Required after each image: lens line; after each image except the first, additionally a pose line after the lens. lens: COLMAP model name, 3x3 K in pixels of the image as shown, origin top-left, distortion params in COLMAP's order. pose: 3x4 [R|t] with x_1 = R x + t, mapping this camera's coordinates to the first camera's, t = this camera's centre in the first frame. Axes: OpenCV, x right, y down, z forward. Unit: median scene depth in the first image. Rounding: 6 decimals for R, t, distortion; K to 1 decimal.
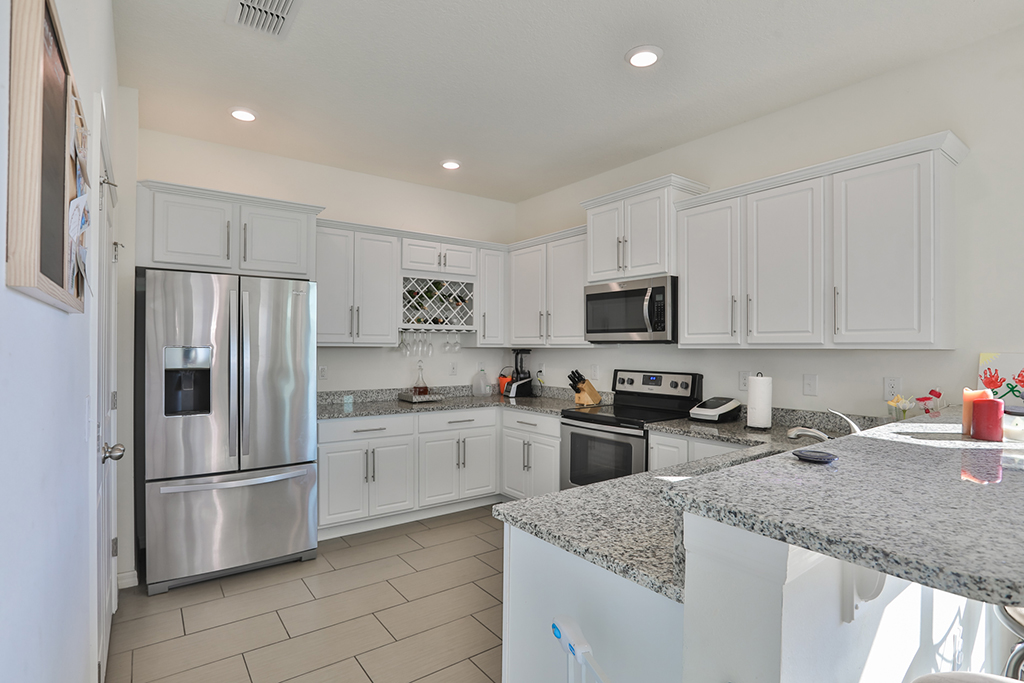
lens RADIAL K [[508.1, 0, 504.5], [0, 508.1, 346.9], [0, 0, 1]] dist [-0.046830, 0.016046]
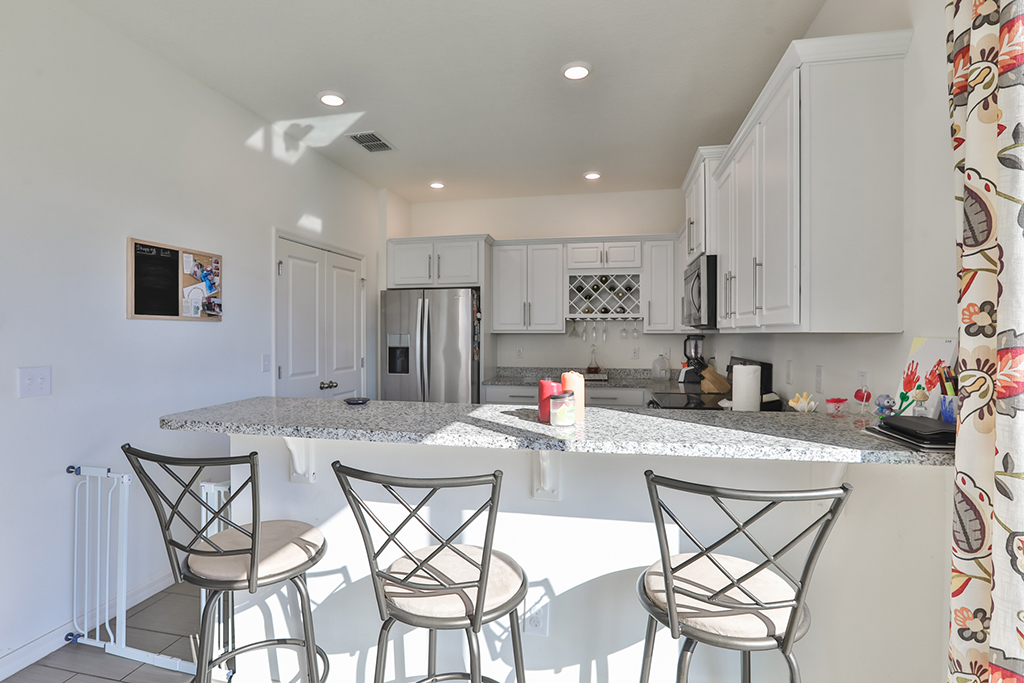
lens RADIAL K [[508.1, 0, 501.9], [0, 508.1, 339.2], [0, 0, 1]] dist [-0.046830, 0.016046]
pose [[0.666789, 0.003377, -0.745239, 0.795349], [0.003010, 0.999969, 0.007225, 0.006091], [0.745241, -0.007061, 0.666758, 0.092849]]
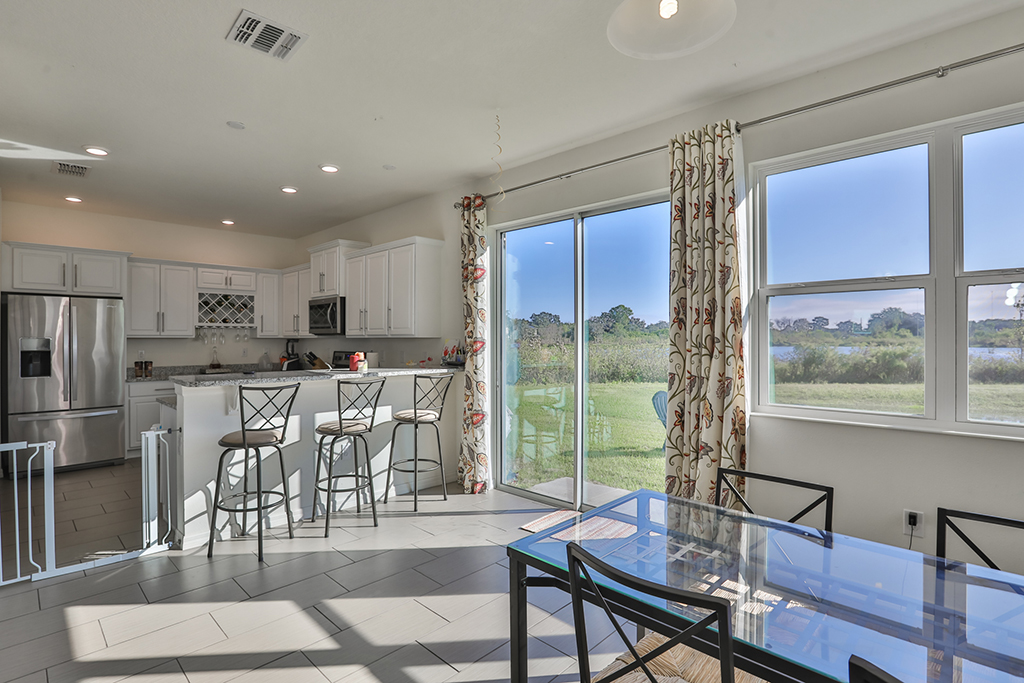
lens RADIAL K [[508.1, 0, 511.4], [0, 508.1, 337.9], [0, 0, 1]] dist [-0.046830, 0.016046]
pose [[0.984160, -0.005092, 0.177210, 0.622874], [0.005166, 0.999987, 0.000043, 0.006296], [-0.177207, 0.000874, 0.984173, -0.887186]]
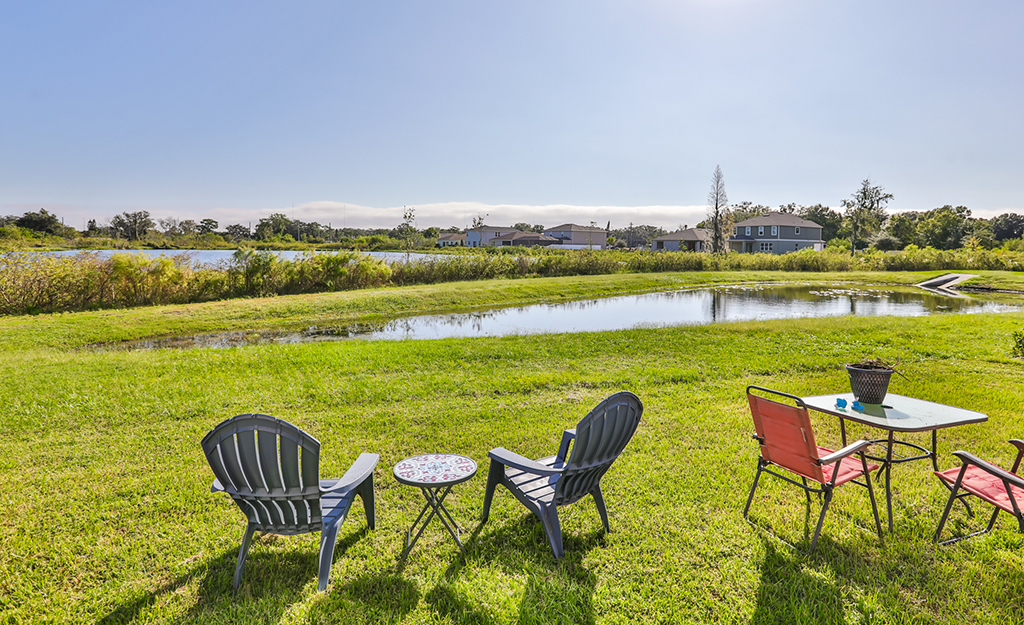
lens RADIAL K [[527.1, 0, 517.5], [0, 527.1, 253.3], [0, 0, 1]] dist [-0.006061, -0.000205]
pose [[0.298575, -0.013772, 0.954287, 1.051718], [-0.012658, 0.999751, 0.018388, 0.004831], [-0.954302, -0.017569, 0.298327, 0.599908]]
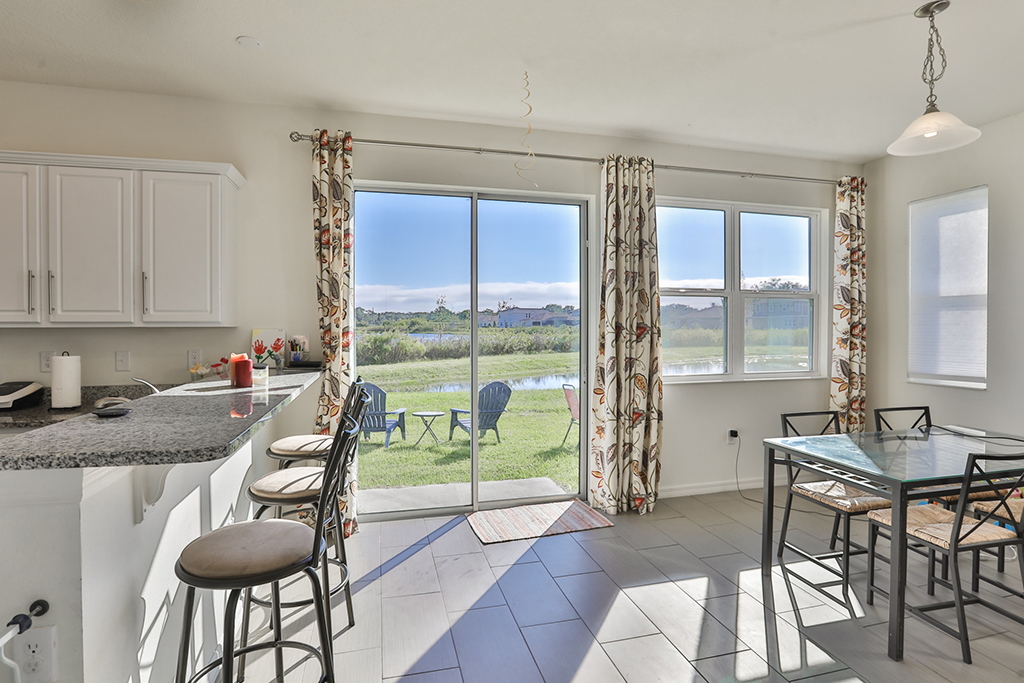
lens RADIAL K [[508.1, 0, 514.9], [0, 508.1, 332.5], [0, 0, 1]] dist [-0.046830, 0.016046]
pose [[0.363124, -0.016819, 0.931589, -0.073771], [0.003156, 0.999854, 0.016822, 0.000245], [-0.931735, -0.003168, 0.363124, -0.172290]]
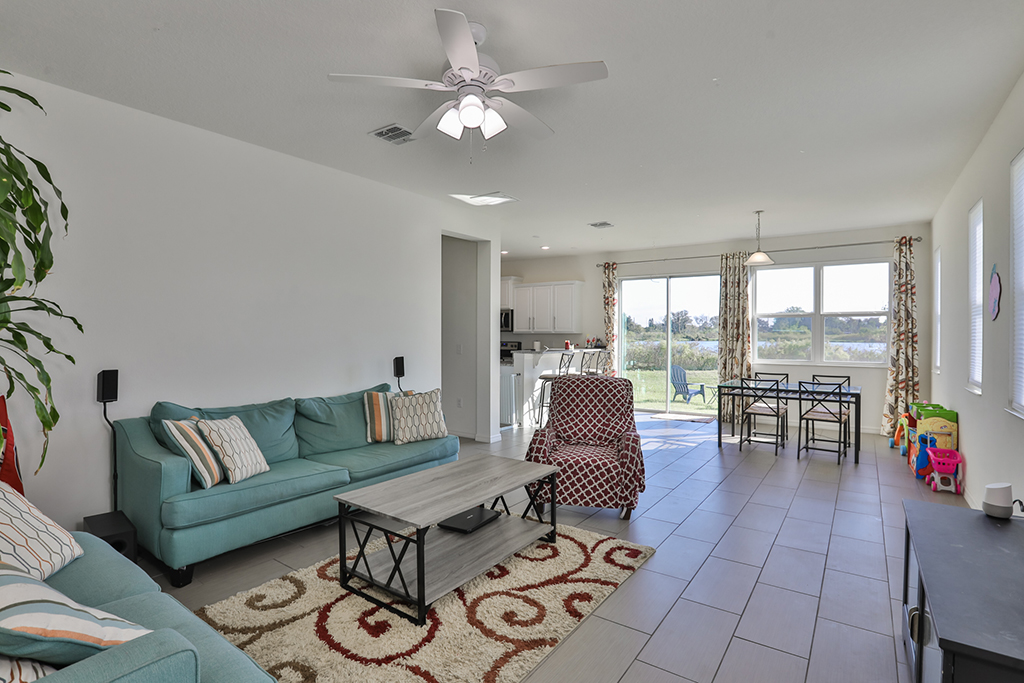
lens RADIAL K [[508.1, 0, 515.8], [0, 508.1, 336.6], [0, 0, 1]] dist [-0.046830, 0.016046]
pose [[0.947477, -0.003984, 0.319798, -0.669510], [0.001603, 0.999969, 0.007706, -0.000550], [-0.319819, -0.006789, 0.947454, -2.018981]]
